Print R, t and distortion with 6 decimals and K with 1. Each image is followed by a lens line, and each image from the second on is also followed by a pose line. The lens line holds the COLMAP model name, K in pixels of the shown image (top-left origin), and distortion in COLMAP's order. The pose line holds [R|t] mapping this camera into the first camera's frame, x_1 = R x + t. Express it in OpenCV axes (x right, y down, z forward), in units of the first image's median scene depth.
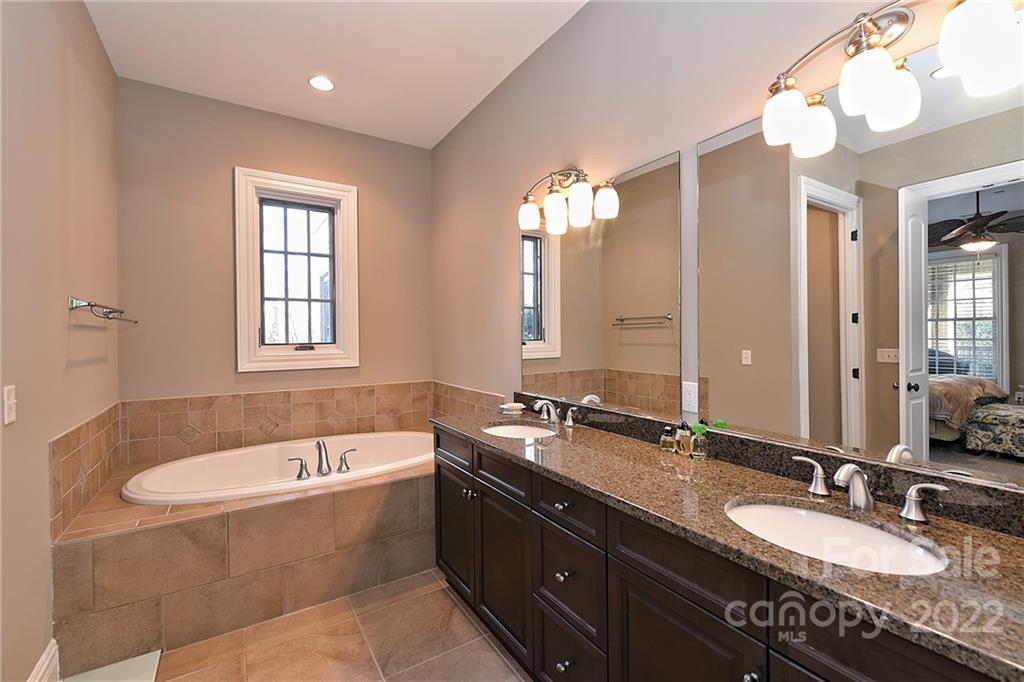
lens RADIAL K [[434.8, 0, 515.7], [0, 434.8, 338.7], [0, 0, 1]] dist [-0.002615, -0.000914]
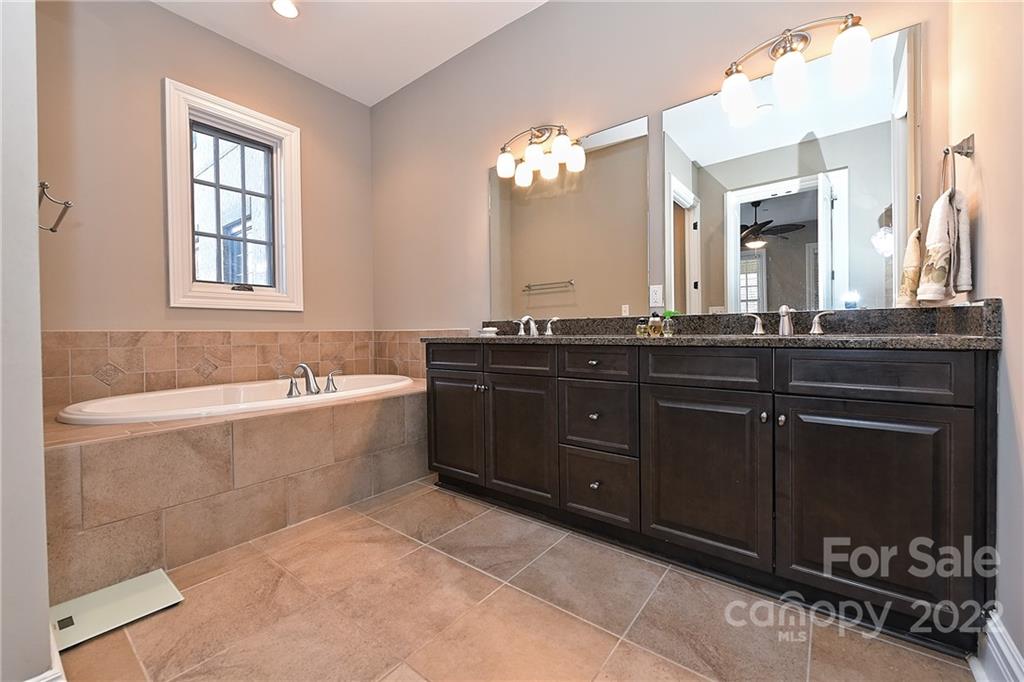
lens RADIAL K [[402.9, 0, 516.5], [0, 402.9, 337.6], [0, 0, 1]] dist [0.002732, -0.002424]
pose [[0.942615, -0.006142, 0.333826, -0.309790], [0.005452, 0.999981, 0.003003, 0.182881], [-0.333838, -0.001011, 0.942630, -0.038645]]
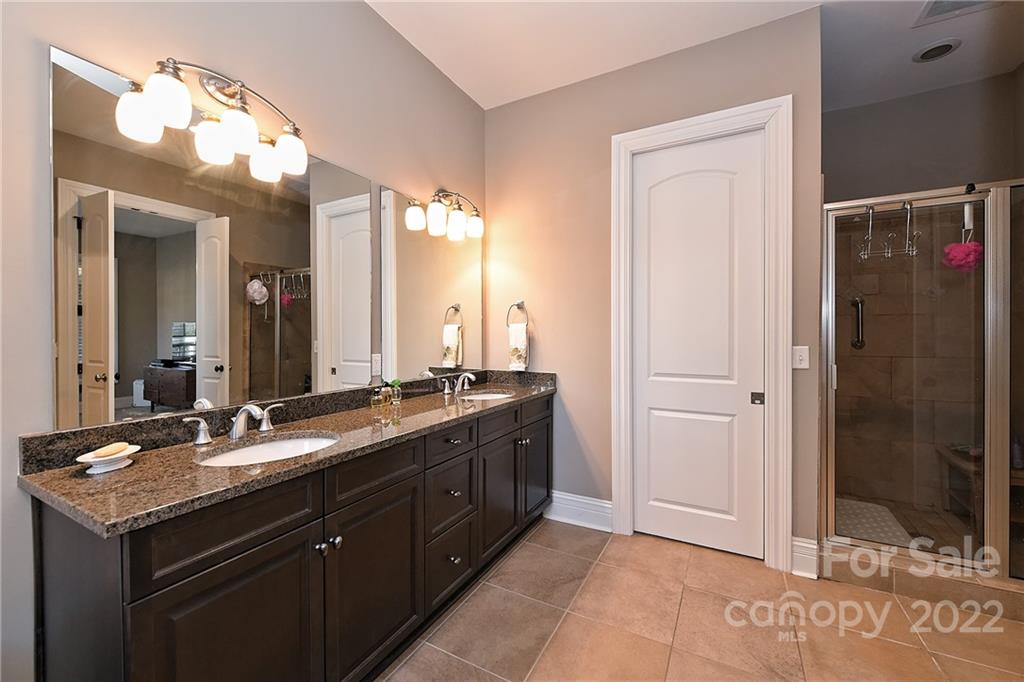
lens RADIAL K [[402.9, 0, 516.5], [0, 402.9, 337.6], [0, 0, 1]] dist [0.002732, -0.002424]
pose [[-0.479584, 0.004988, 0.877482, -0.655484], [0.011561, 0.999933, 0.000634, 0.036765], [-0.877420, 0.010449, -0.479609, 0.856490]]
